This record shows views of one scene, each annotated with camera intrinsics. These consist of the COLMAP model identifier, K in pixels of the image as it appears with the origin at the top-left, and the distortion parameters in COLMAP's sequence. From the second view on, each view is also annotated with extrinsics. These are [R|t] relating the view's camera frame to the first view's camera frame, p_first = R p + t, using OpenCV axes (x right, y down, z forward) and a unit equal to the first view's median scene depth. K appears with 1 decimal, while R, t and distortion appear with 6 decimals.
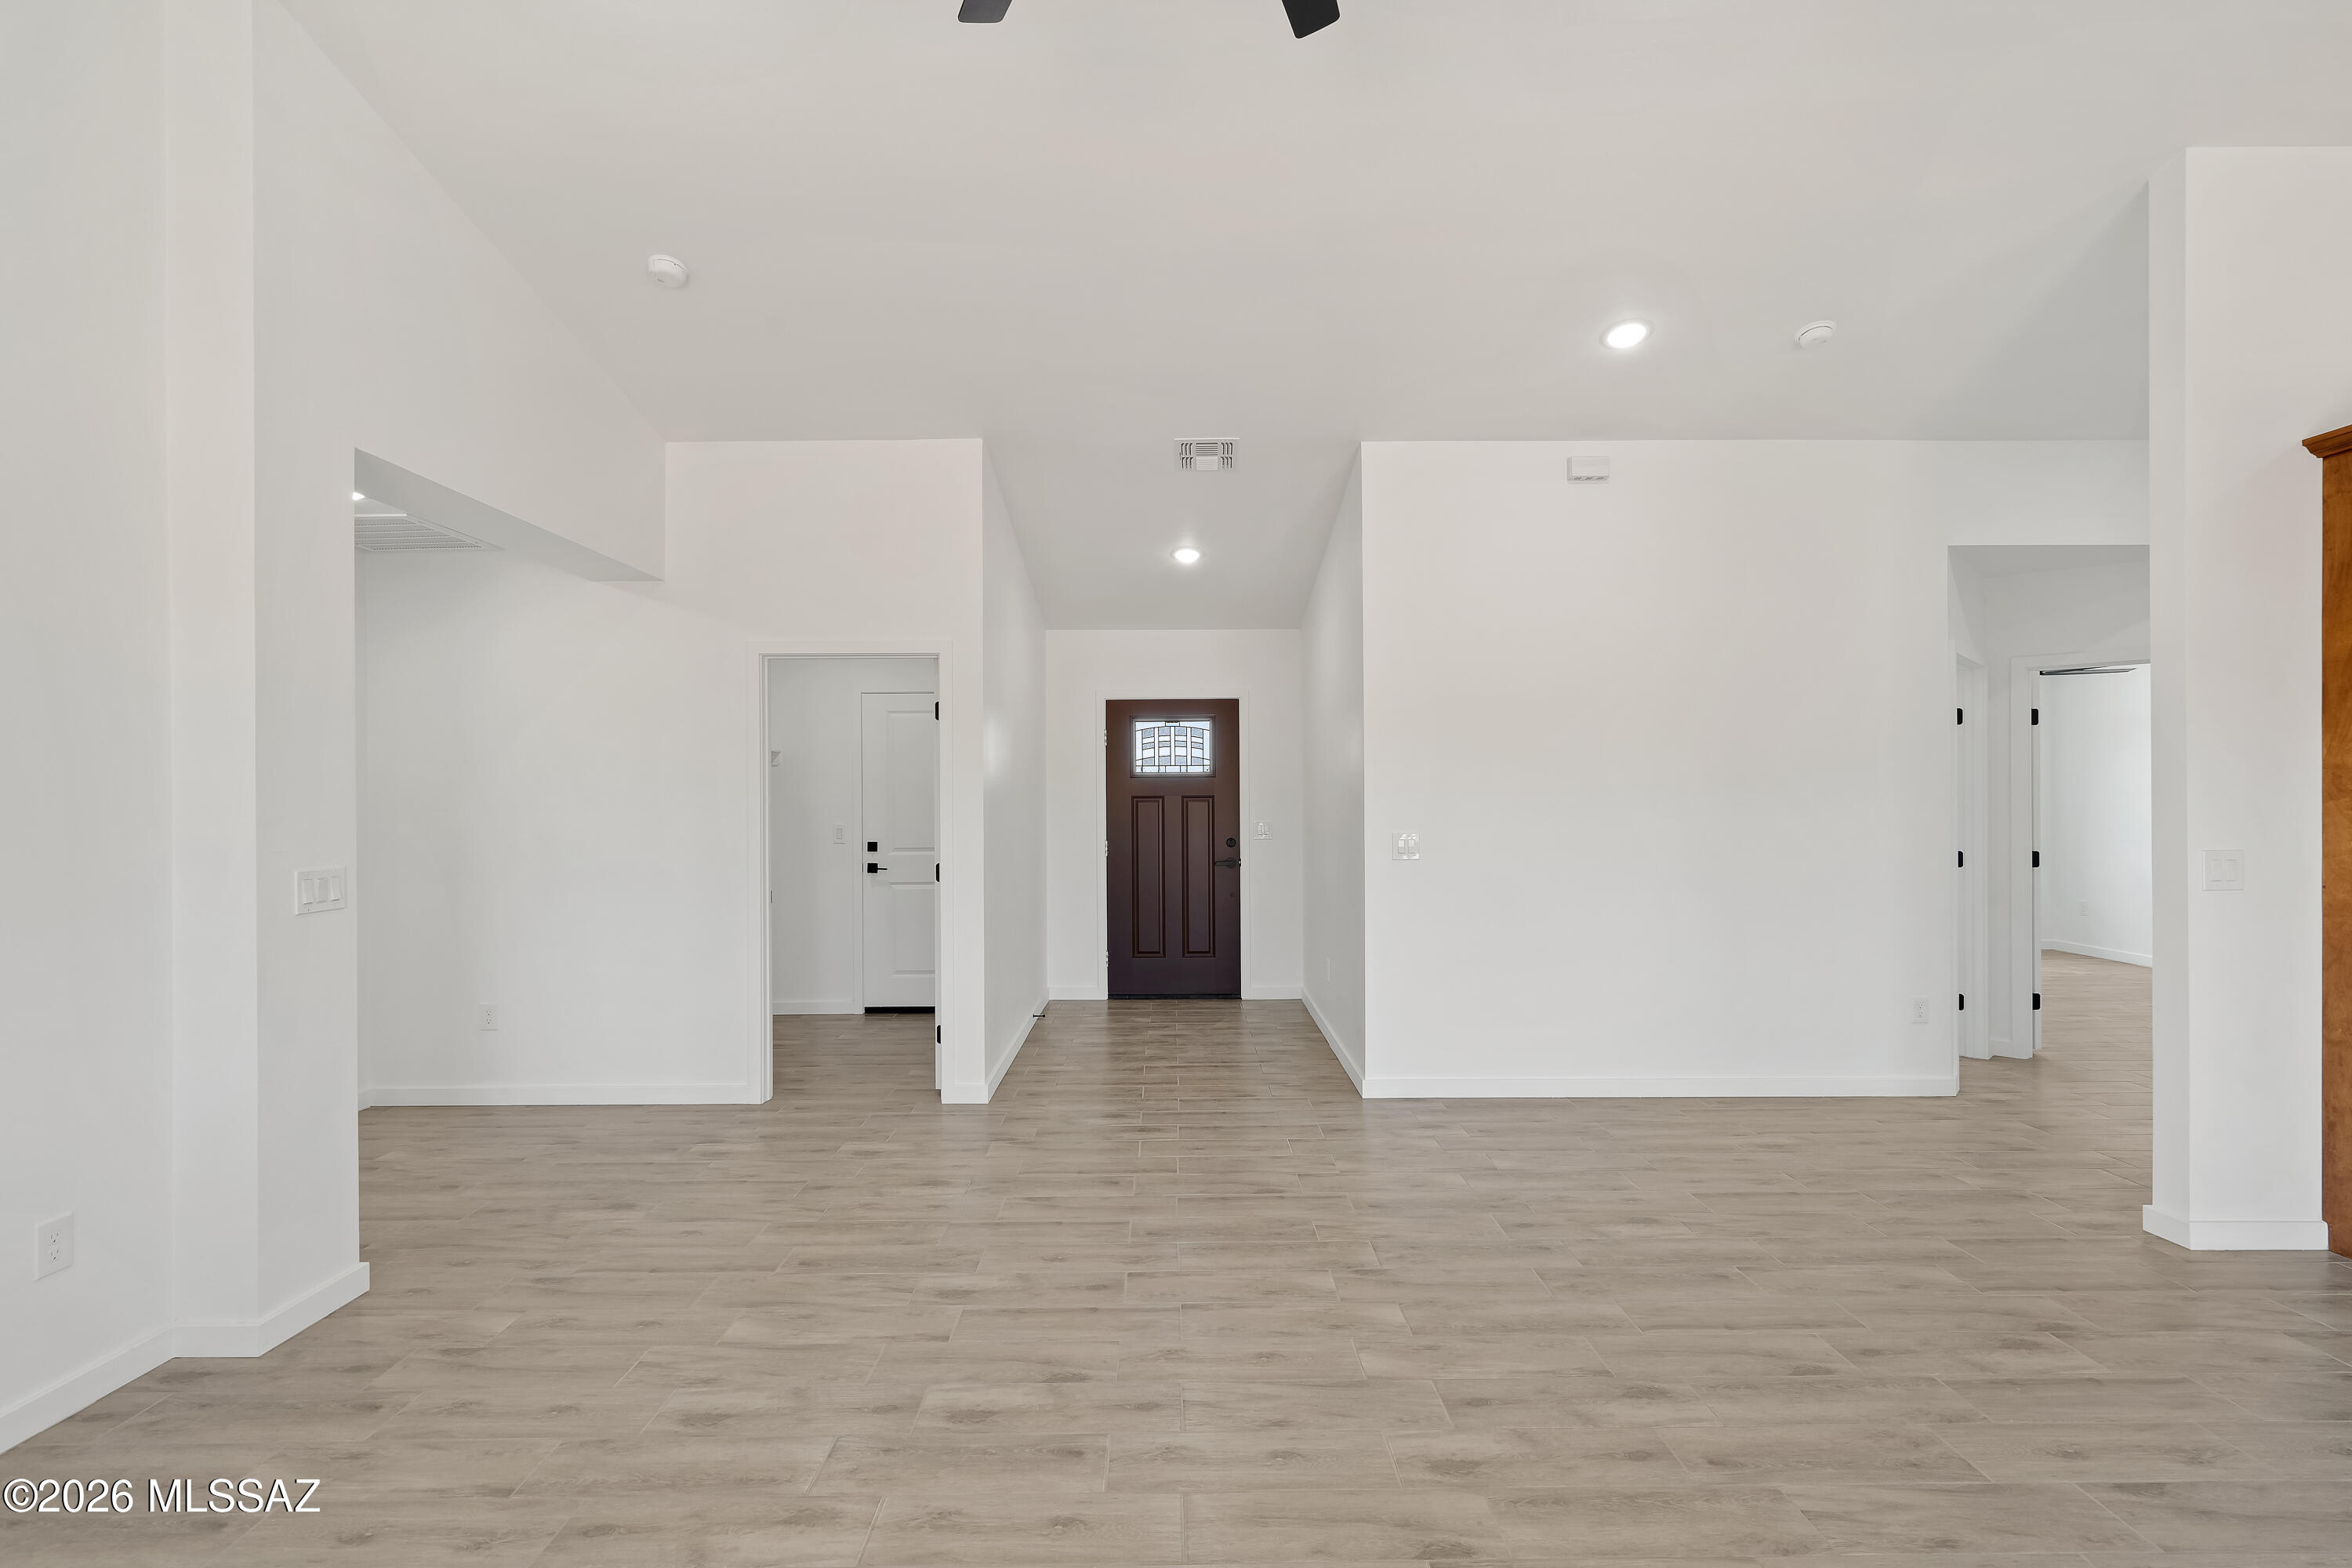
lens RADIAL K [[1036.1, 0, 1172.3], [0, 1036.1, 794.6], [0, 0, 1]] dist [-0.003643, 0.001230]
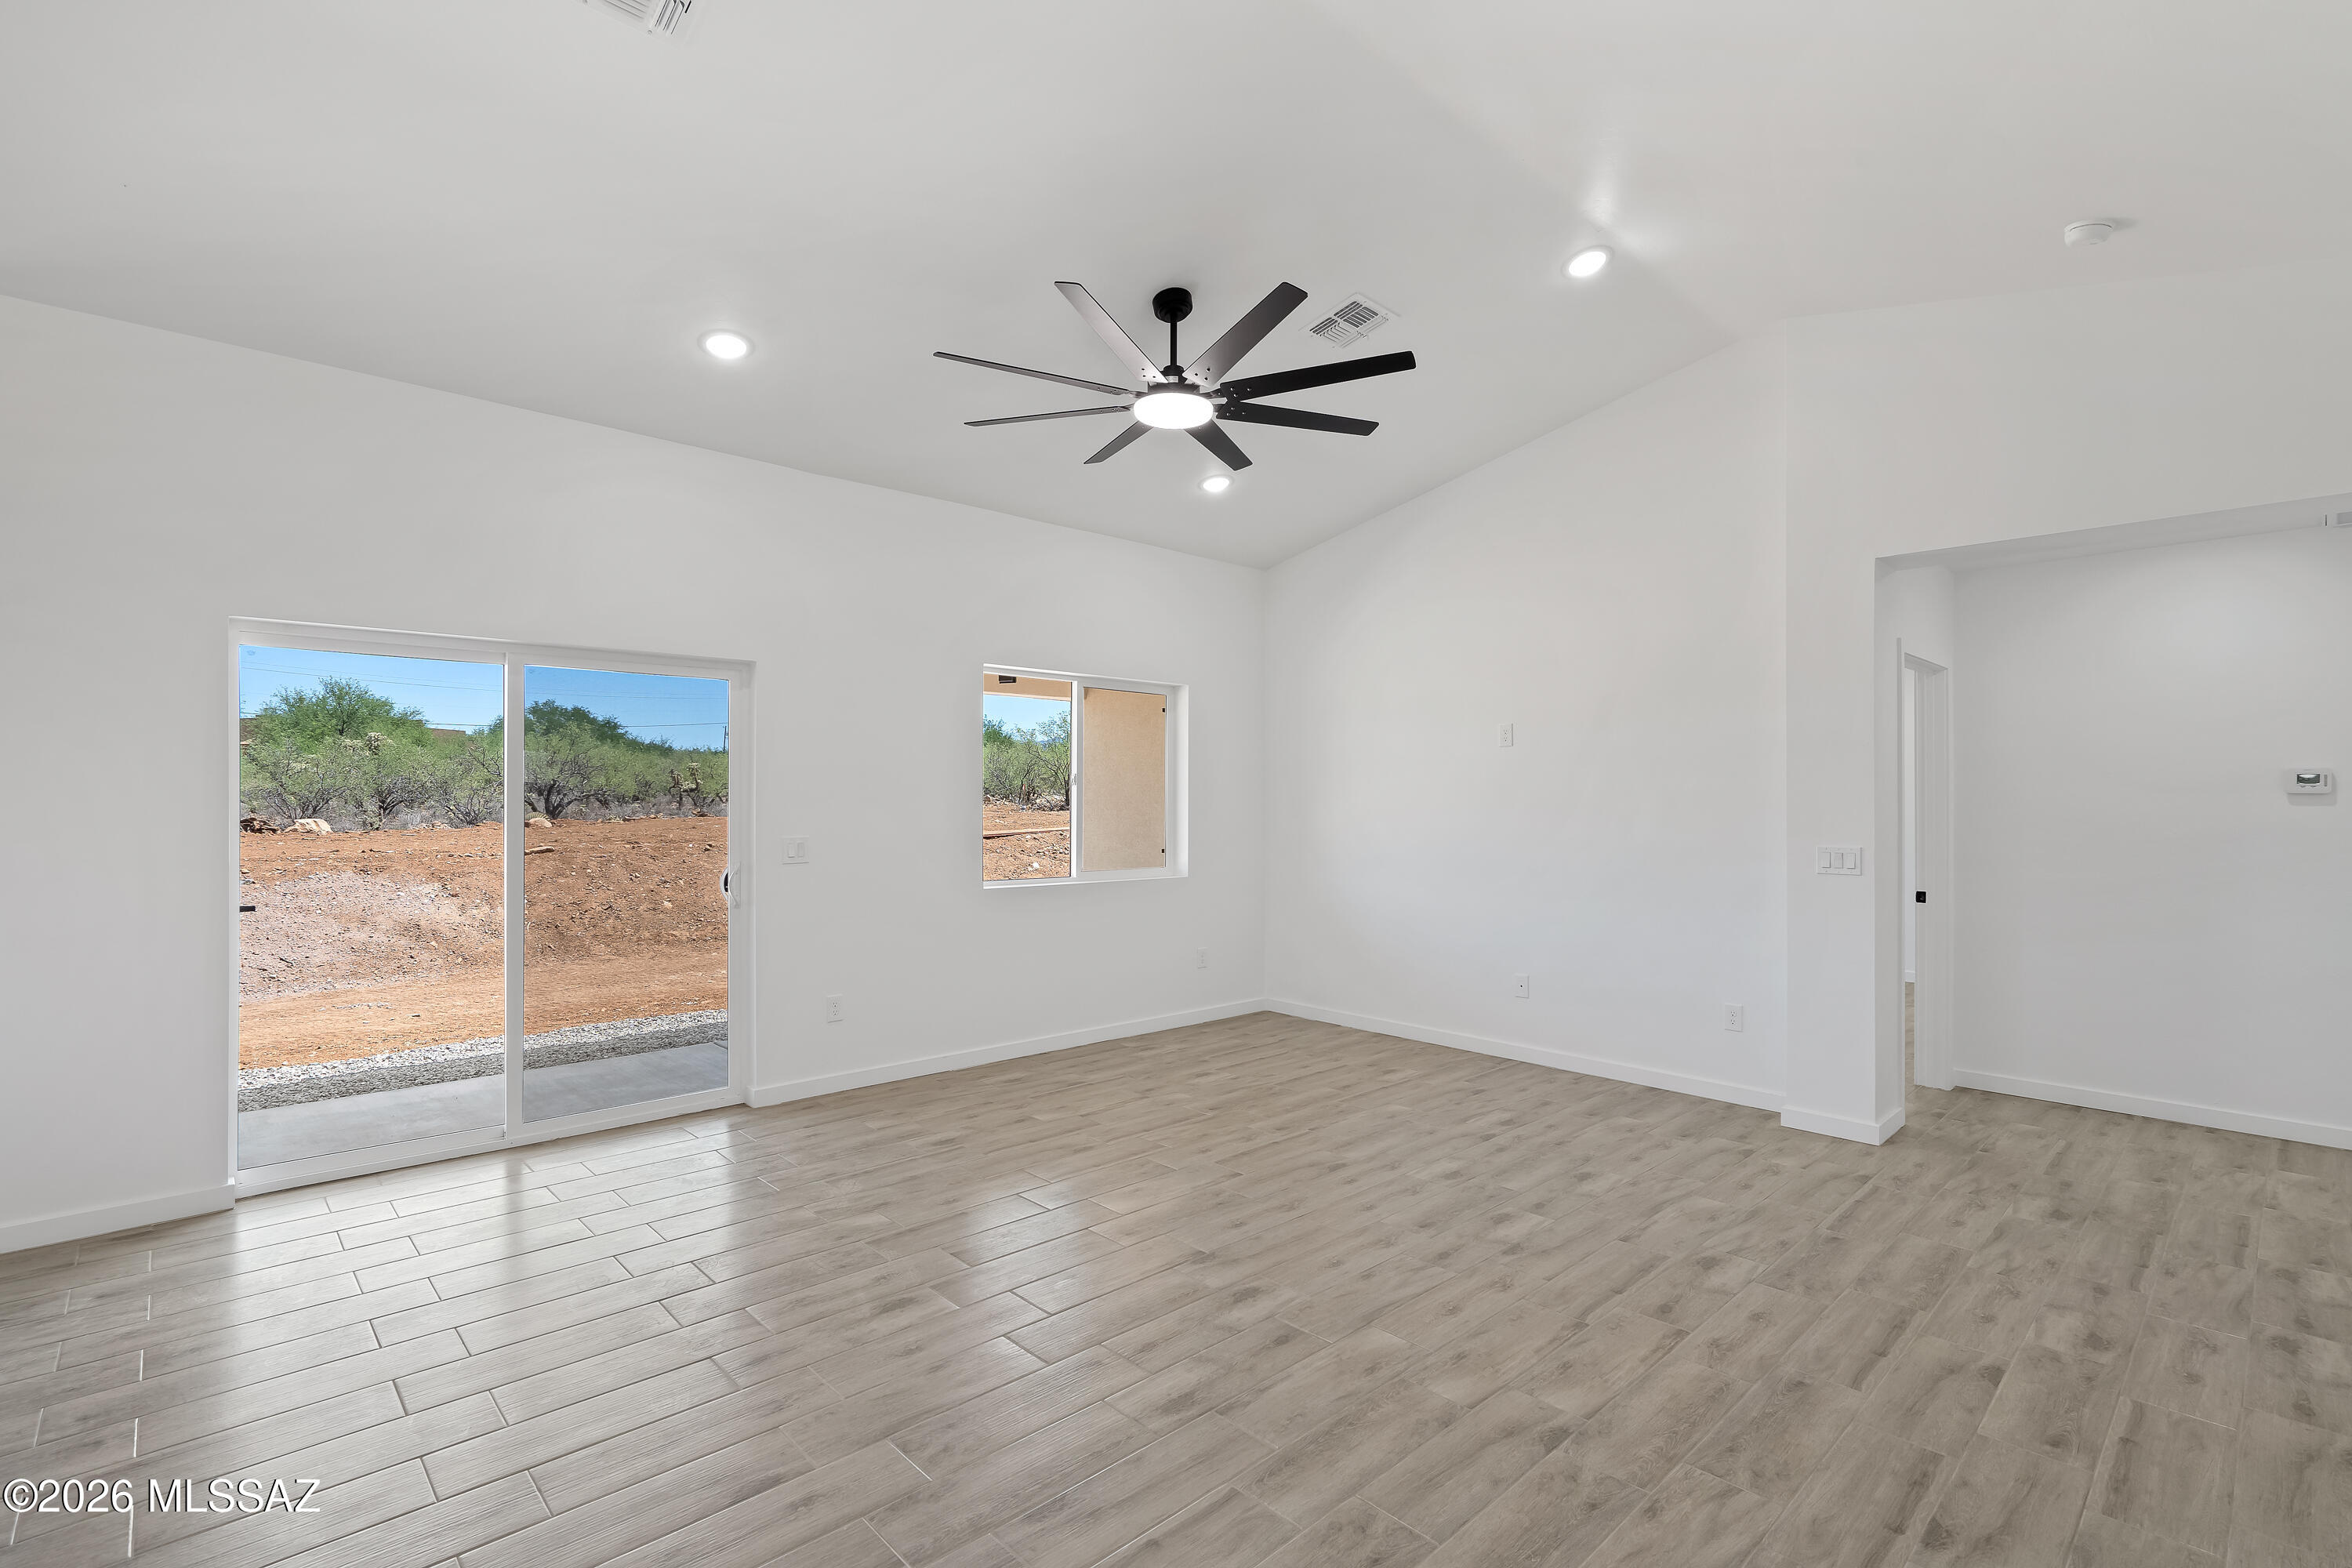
lens RADIAL K [[1077.2, 0, 1147.7], [0, 1077.2, 803.8], [0, 0, 1]] dist [-0.000270, 0.000196]
pose [[-0.736955, 0.003265, -0.675934, 0.881312], [0.001316, 0.999993, 0.003396, 0.006050], [0.675941, 0.001613, -0.736954, 1.308522]]
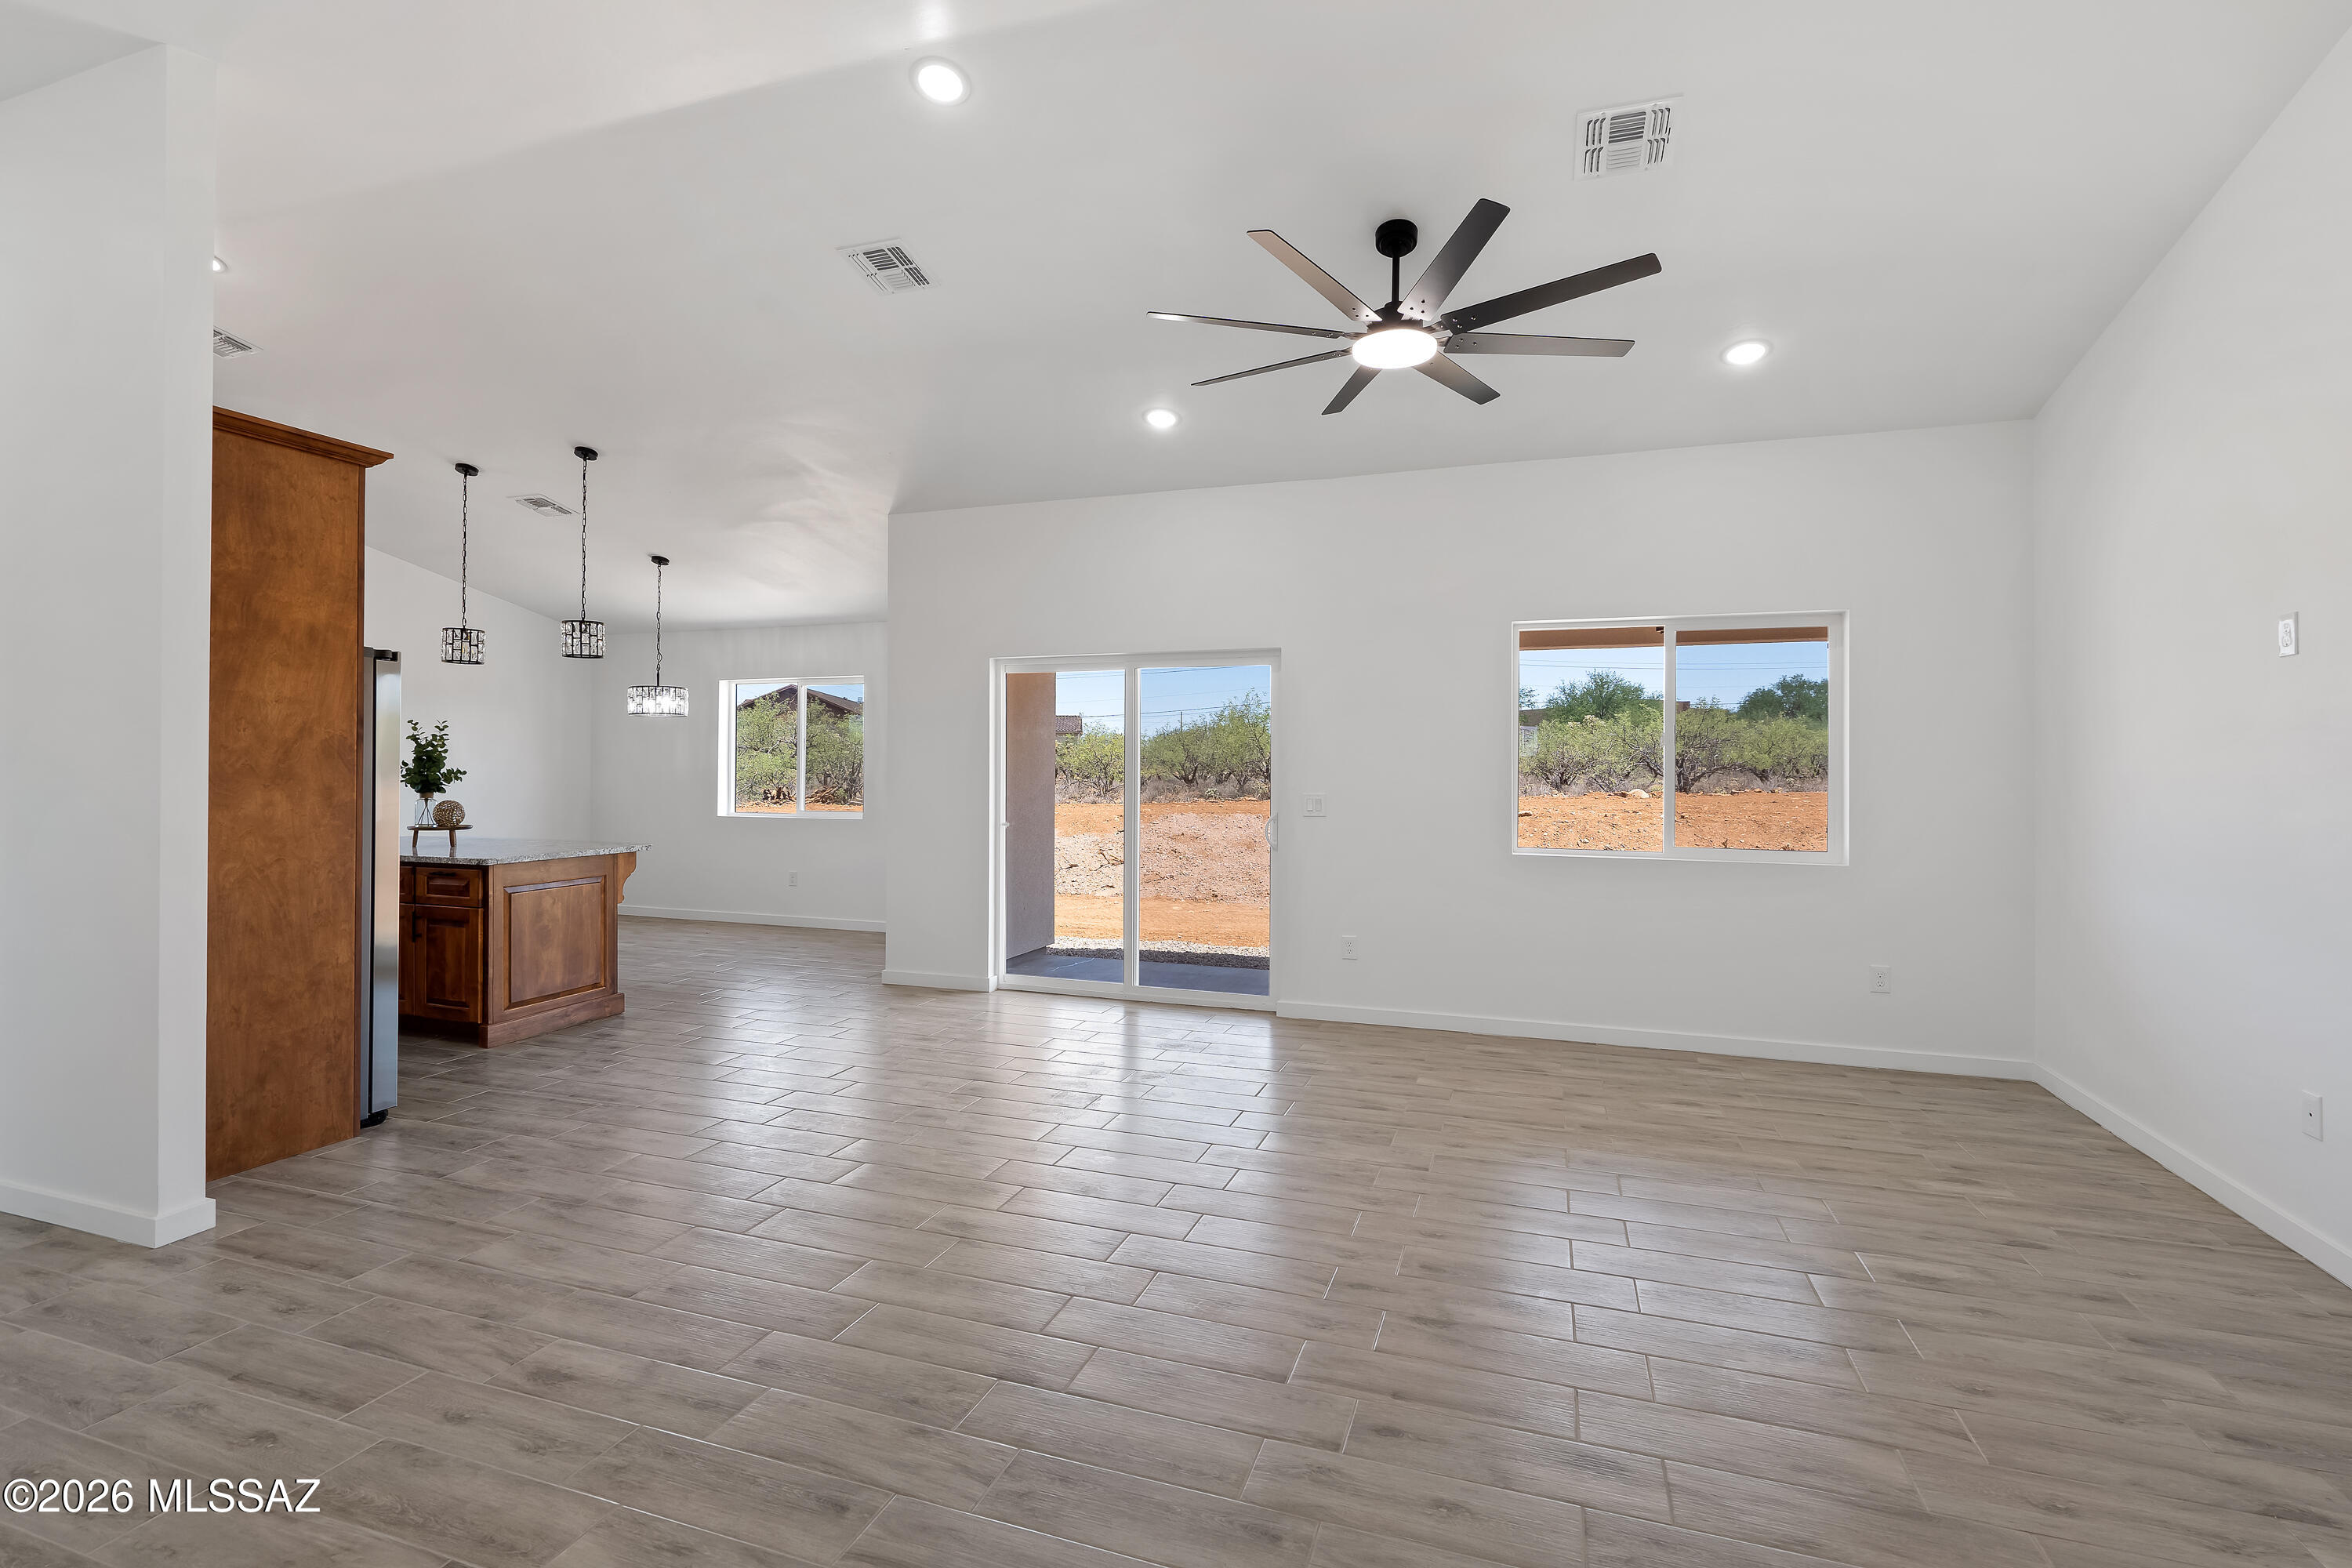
lens RADIAL K [[1077.2, 0, 1174.0], [0, 1077.2, 767.2], [0, 0, 1]] dist [-0.000270, 0.000196]
pose [[-0.942347, -0.001066, 0.334635, -0.168887], [-0.003355, 0.999975, -0.006260, 0.021876], [-0.334619, -0.007022, -0.942327, 1.627191]]
